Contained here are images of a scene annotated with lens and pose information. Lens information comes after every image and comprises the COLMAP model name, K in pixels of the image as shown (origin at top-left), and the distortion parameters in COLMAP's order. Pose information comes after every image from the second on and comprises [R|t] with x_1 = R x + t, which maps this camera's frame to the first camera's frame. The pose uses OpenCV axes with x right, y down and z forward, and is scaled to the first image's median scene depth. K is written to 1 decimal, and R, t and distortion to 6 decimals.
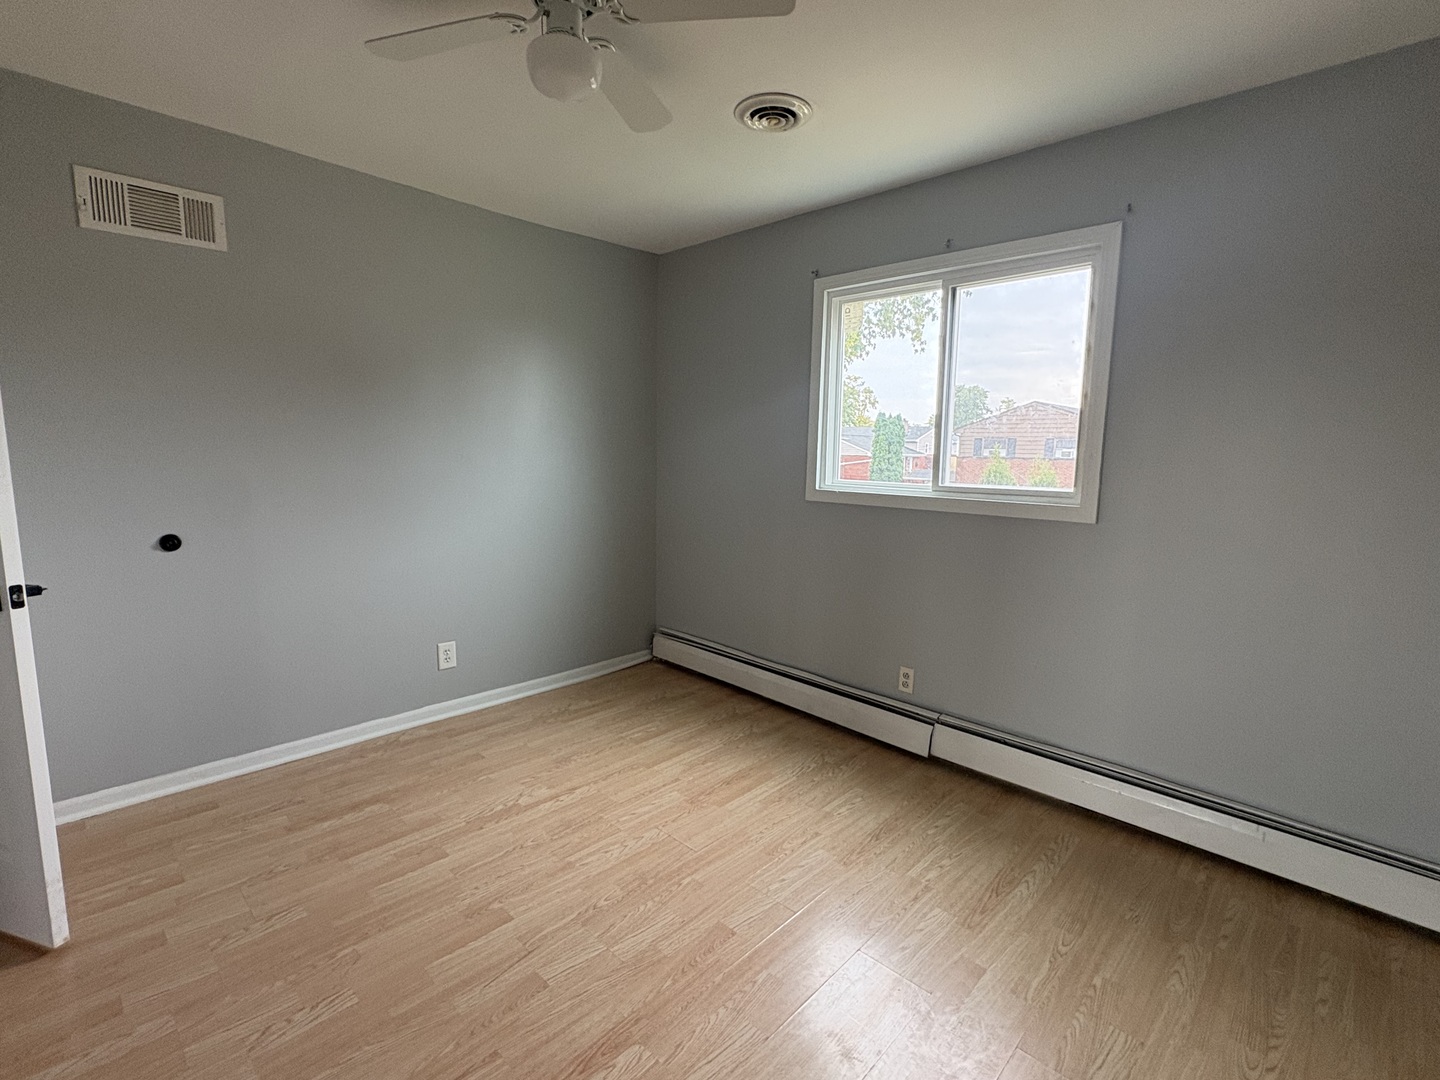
lens RADIAL K [[666.8, 0, 711.9], [0, 666.8, 542.2], [0, 0, 1]] dist [-0.003220, 0.001348]
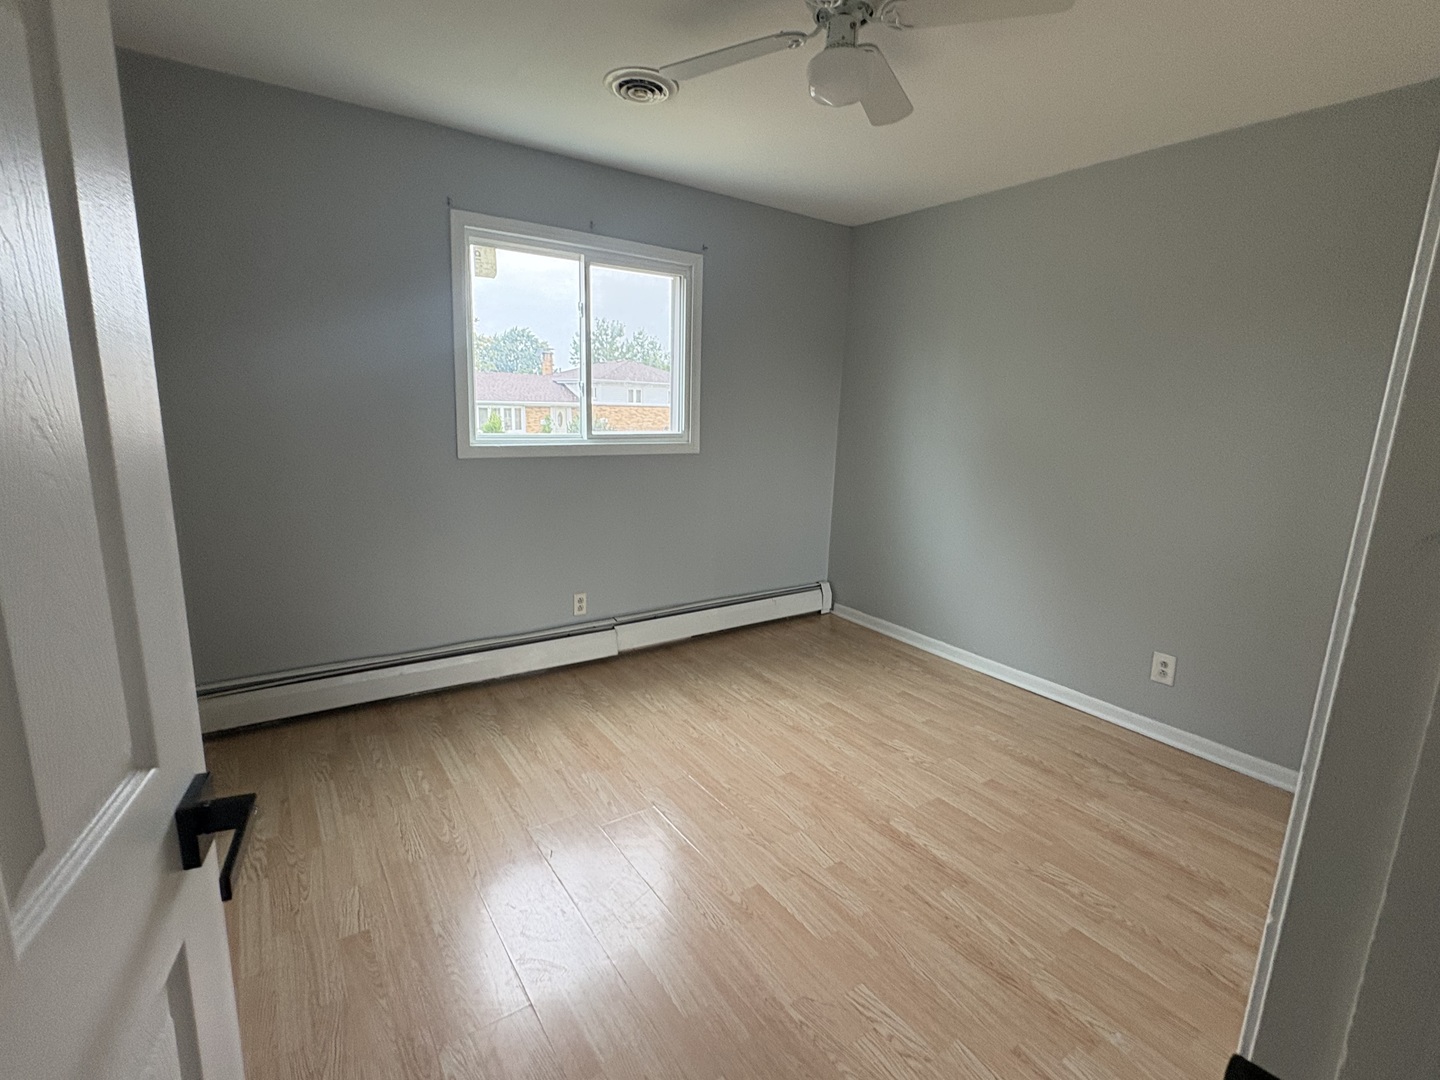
lens RADIAL K [[666.8, 0, 720.1], [0, 666.8, 542.0], [0, 0, 1]] dist [-0.003220, 0.001348]
pose [[0.190817, -0.213709, 0.958080, -0.858817], [0.113328, 0.974283, 0.194753, -0.111231], [-0.975062, 0.071415, 0.210129, 0.586668]]
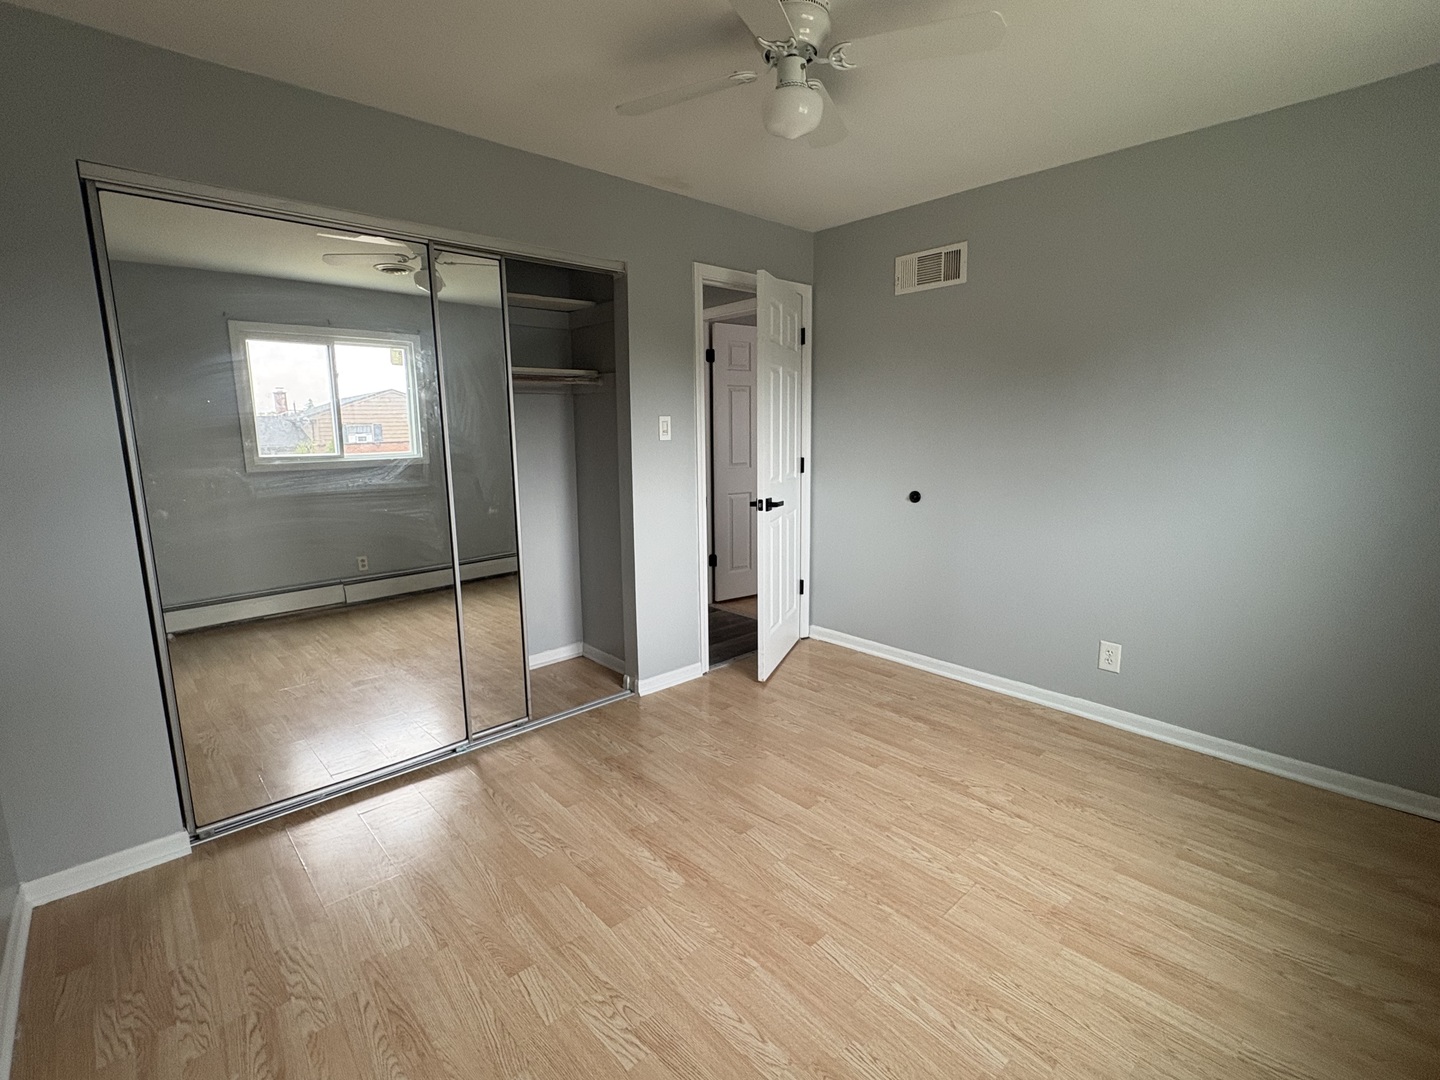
lens RADIAL K [[666.8, 0, 723.3], [0, 666.8, 541.1], [0, 0, 1]] dist [-0.003220, 0.001348]
pose [[-0.052577, 0.152223, -0.986947, 0.630779], [-0.133516, 0.978369, 0.158013, -0.073338], [0.989651, 0.140081, -0.031115, 0.592157]]
